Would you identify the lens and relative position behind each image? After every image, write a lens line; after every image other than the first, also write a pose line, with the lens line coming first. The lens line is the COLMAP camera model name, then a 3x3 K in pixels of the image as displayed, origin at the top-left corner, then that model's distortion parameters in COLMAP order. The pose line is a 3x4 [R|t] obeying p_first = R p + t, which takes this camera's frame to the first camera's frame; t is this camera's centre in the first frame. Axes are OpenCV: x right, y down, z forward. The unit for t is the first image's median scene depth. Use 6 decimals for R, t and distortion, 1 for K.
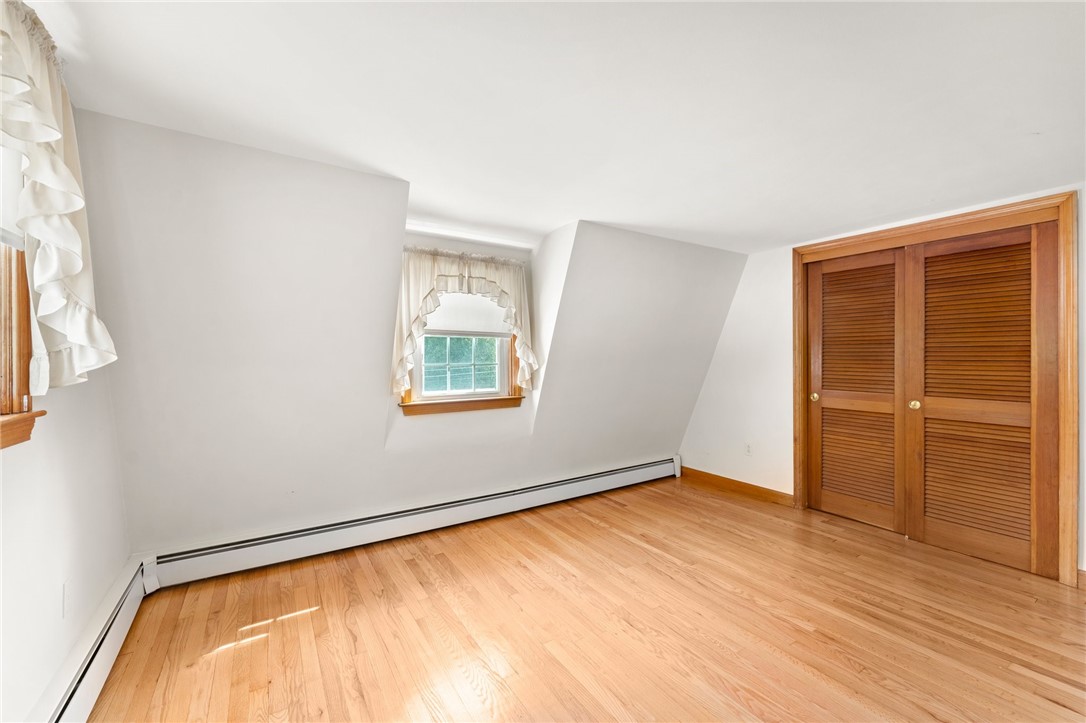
lens RADIAL K [[433.7, 0, 544.1], [0, 433.7, 354.2], [0, 0, 1]] dist [0.006979, 0.001648]
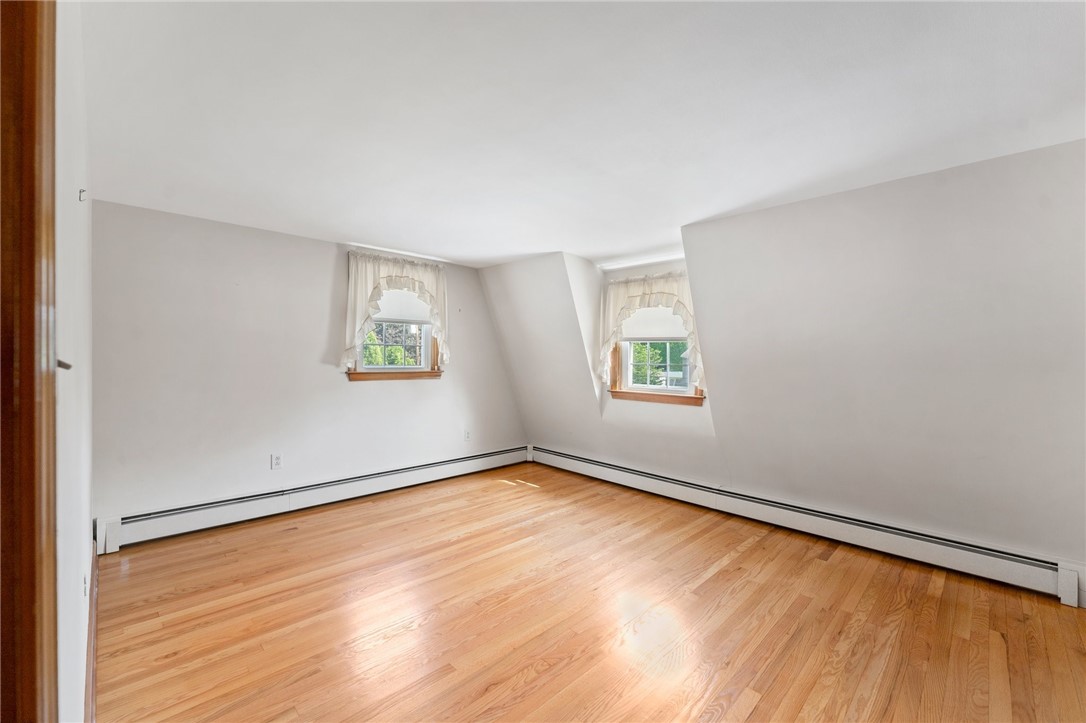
lens RADIAL K [[433.7, 0, 544.2], [0, 433.7, 360.8], [0, 0, 1]] dist [0.006979, 0.001648]
pose [[0.216325, 0.010941, -0.976260, 0.985853], [-0.012470, 0.999887, 0.008442, 0.006904], [0.976242, 0.010348, 0.216436, 0.442933]]
